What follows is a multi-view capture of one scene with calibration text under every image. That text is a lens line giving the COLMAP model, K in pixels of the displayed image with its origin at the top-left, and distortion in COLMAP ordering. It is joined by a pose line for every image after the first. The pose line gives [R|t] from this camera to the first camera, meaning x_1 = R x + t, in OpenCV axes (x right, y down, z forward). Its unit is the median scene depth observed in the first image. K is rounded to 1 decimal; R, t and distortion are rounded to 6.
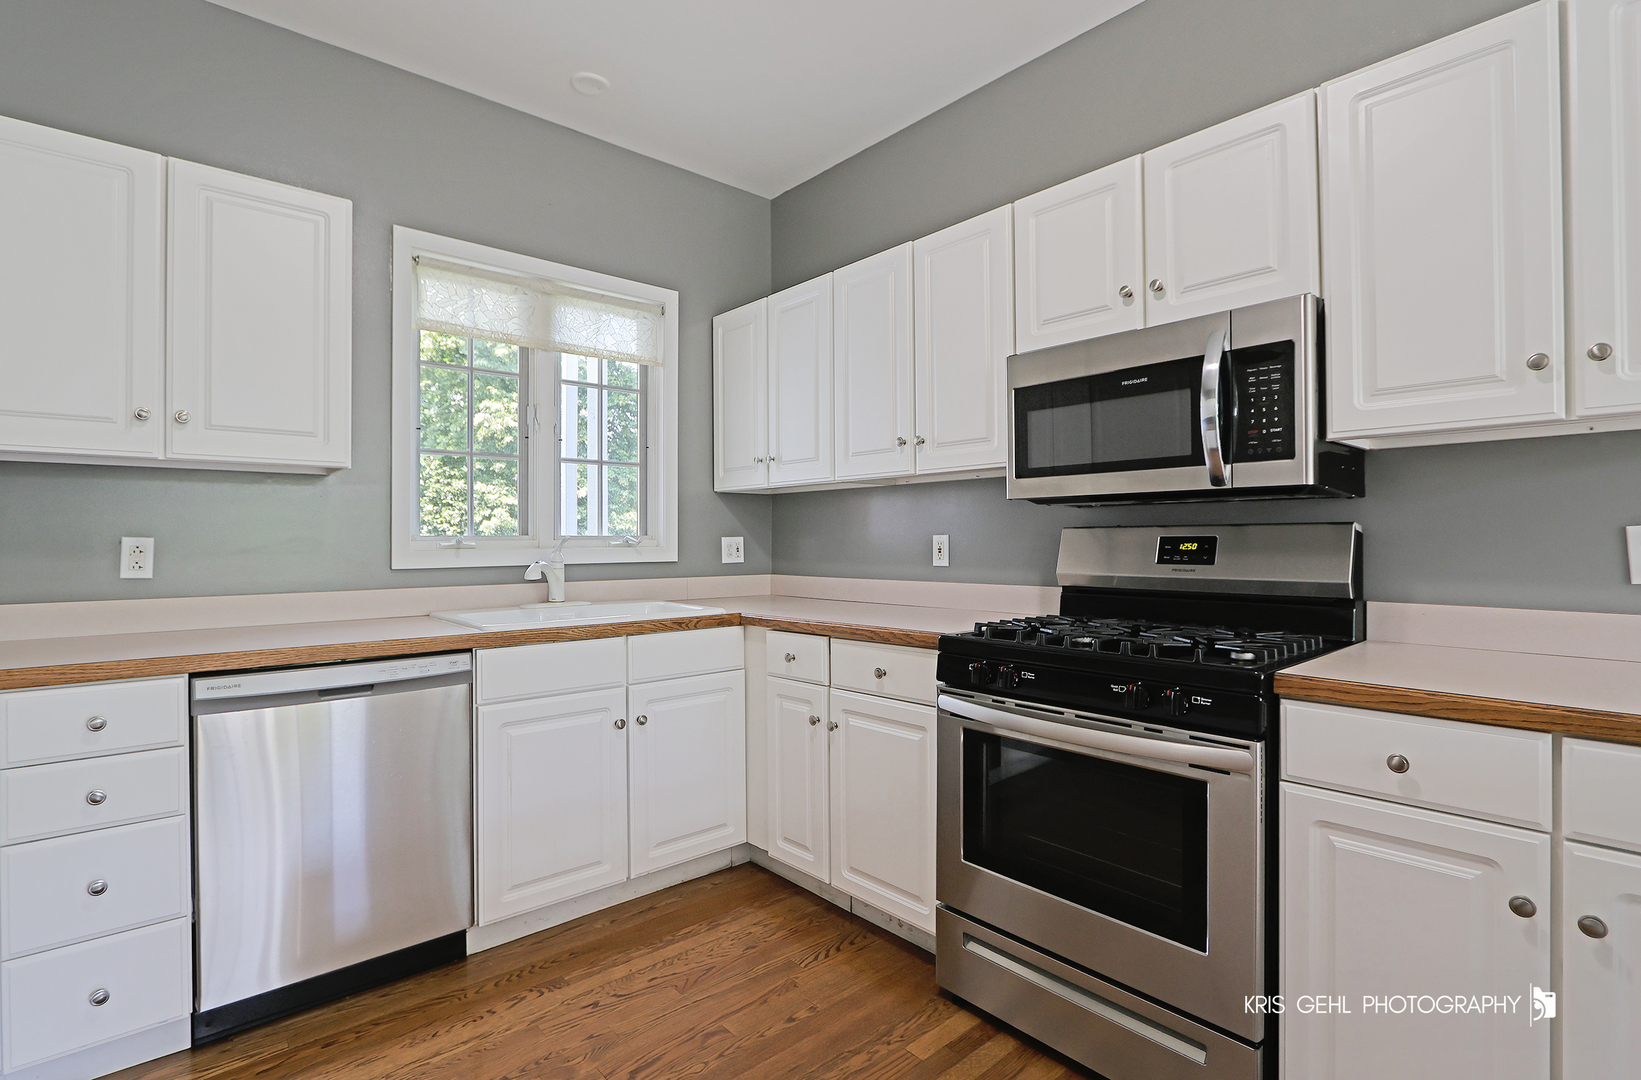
lens RADIAL K [[758.7, 0, 781.7], [0, 758.7, 537.1], [0, 0, 1]] dist [-0.018947, 0.002814]
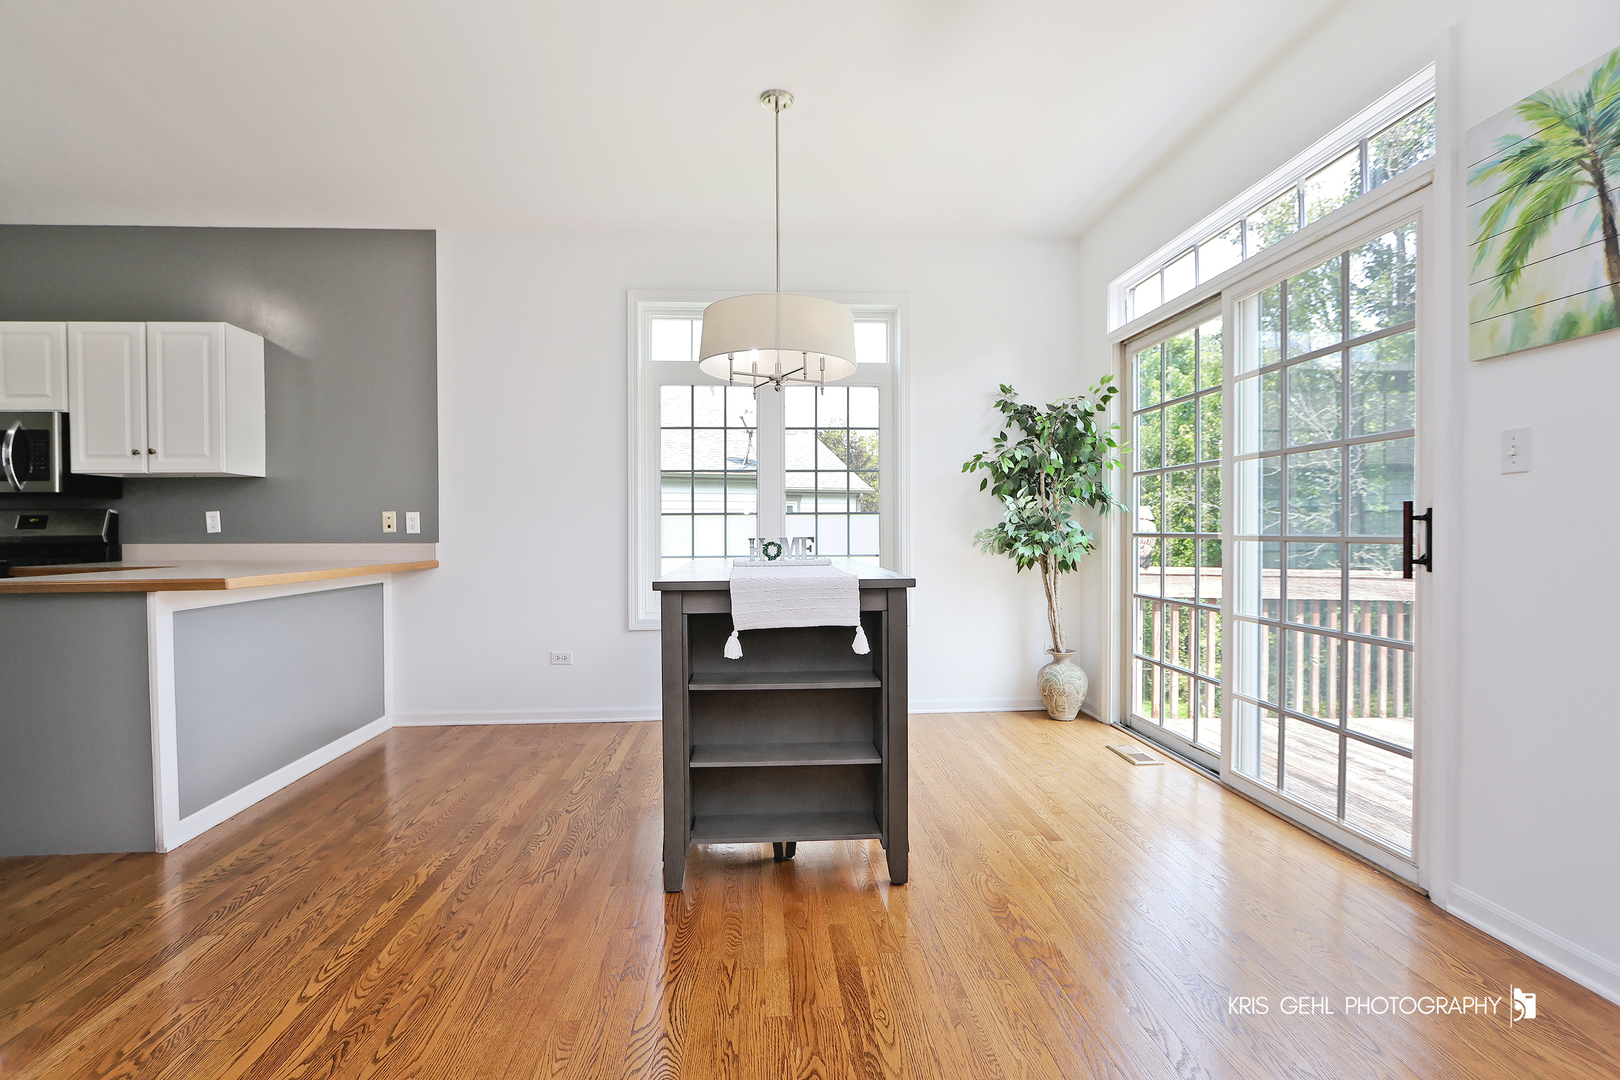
lens RADIAL K [[749.0, 0, 810.2], [0, 749.0, 532.1], [0, 0, 1]] dist [-0.018947, 0.002814]
pose [[0.600550, -0.000487, 0.799587, 0.175593], [-0.000951, 0.999999, 0.001323, 0.031951], [-0.799587, -0.001555, 0.600548, -1.471630]]
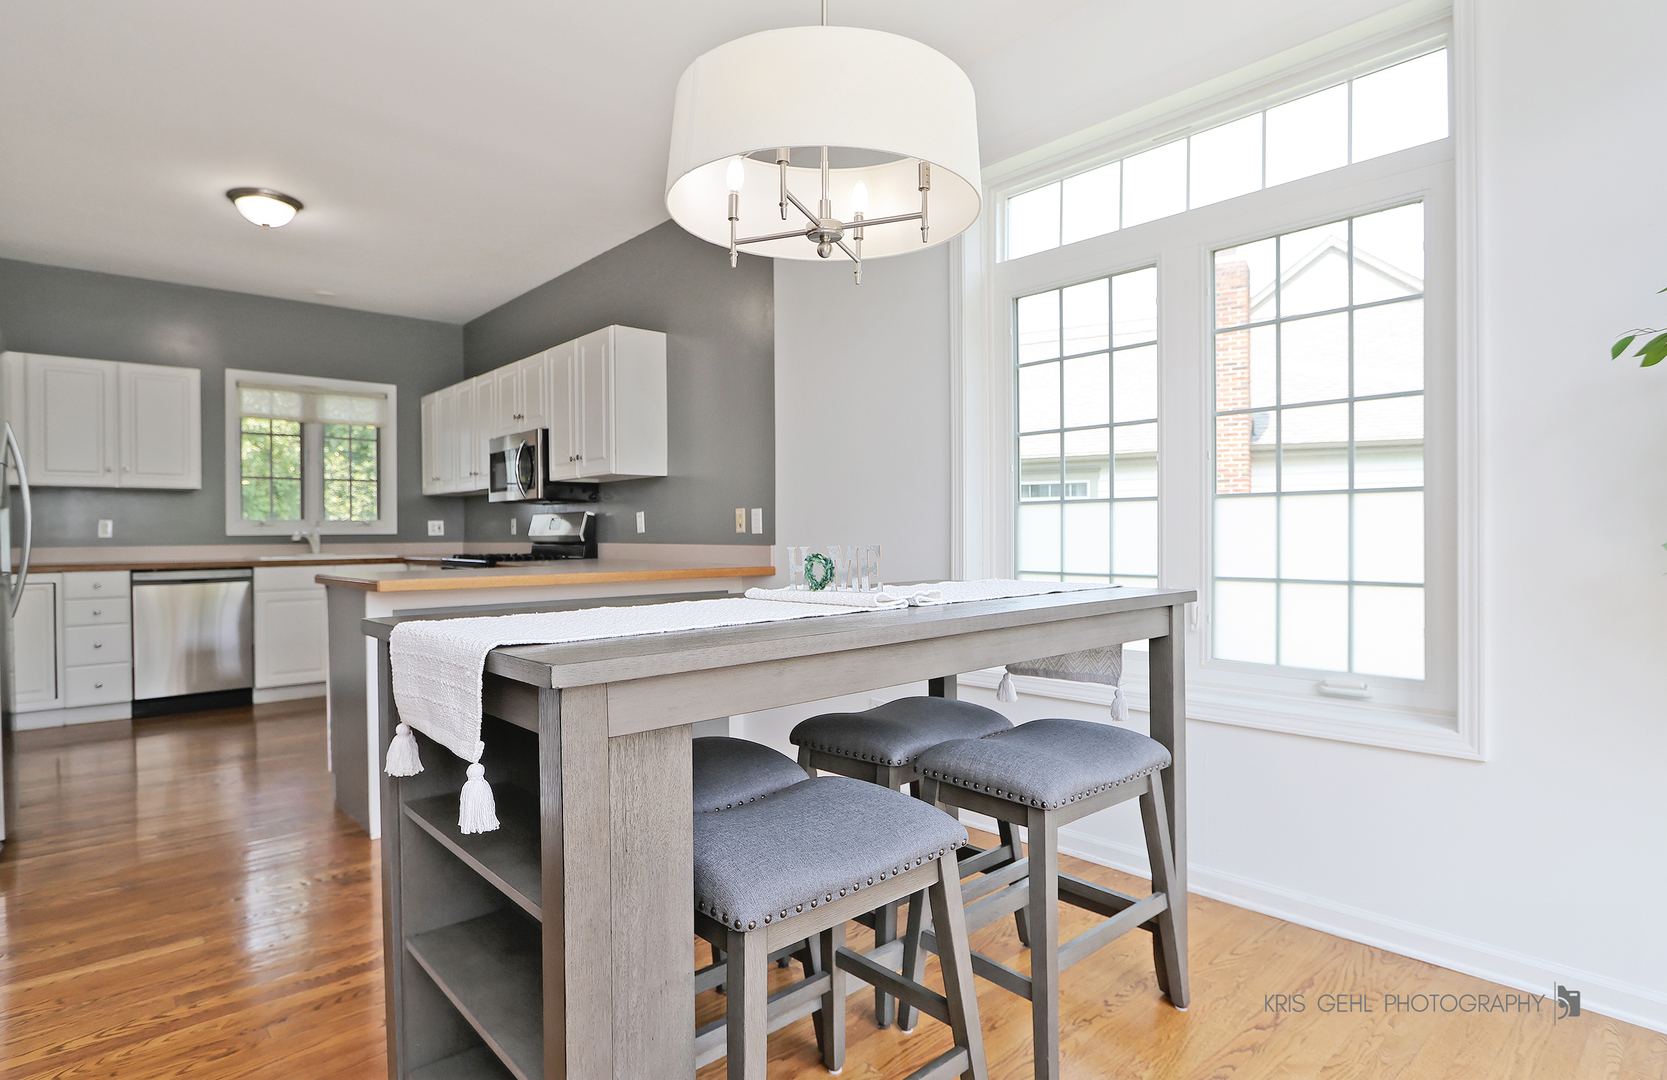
lens RADIAL K [[875.7, 0, 827.9], [0, 875.7, 538.6], [0, 0, 1]] dist [-0.015503, -0.000154]
pose [[0.999750, -0.003157, 0.022131, 1.079114], [0.002918, 0.999937, 0.010836, 0.029614], [-0.022164, -0.010768, 0.999696, -1.420285]]
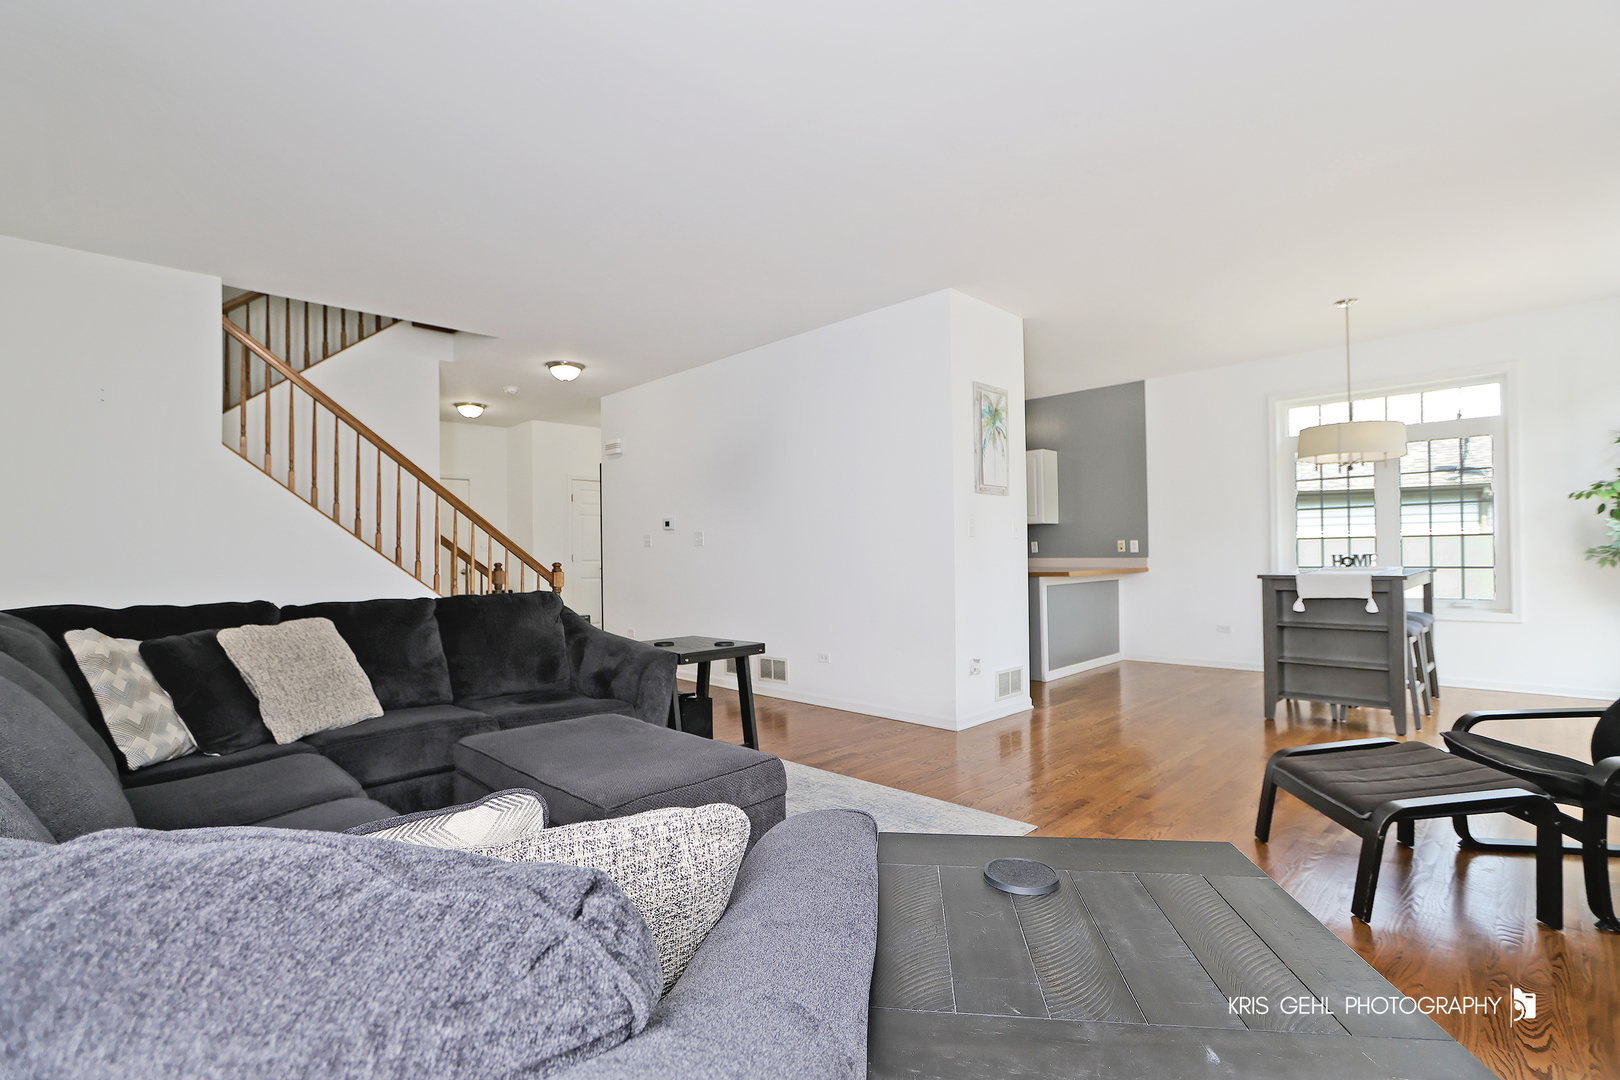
lens RADIAL K [[749.0, 0, 798.5], [0, 749.0, 554.3], [0, 0, 1]] dist [-0.018947, 0.002814]
pose [[0.998252, -0.010750, 0.058123, -0.539944], [0.010439, 0.999929, 0.005660, 0.015222], [-0.058180, -0.005044, 0.998293, -2.661428]]
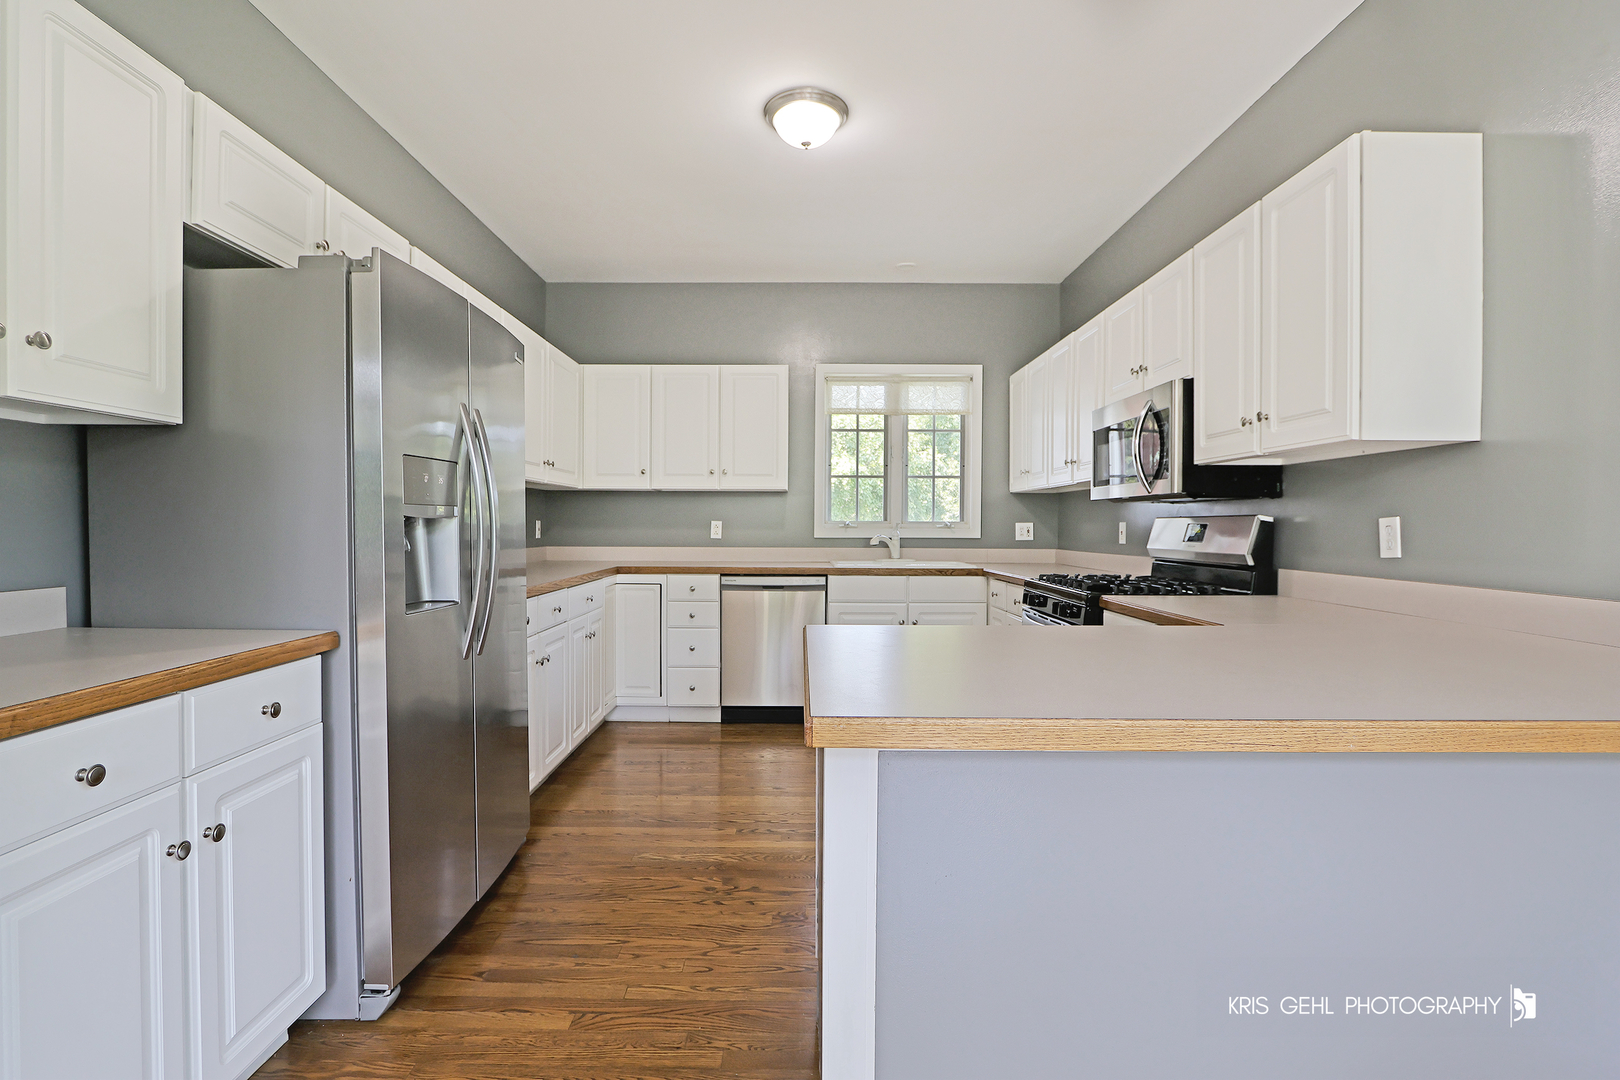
lens RADIAL K [[749.0, 0, 795.7], [0, 749.0, 538.1], [0, 0, 1]] dist [-0.018947, 0.002814]
pose [[0.755385, 0.019284, -0.654997, 0.740717], [-0.004942, 0.999706, 0.023732, -0.003137], [0.655262, -0.014690, 0.755259, -0.526262]]
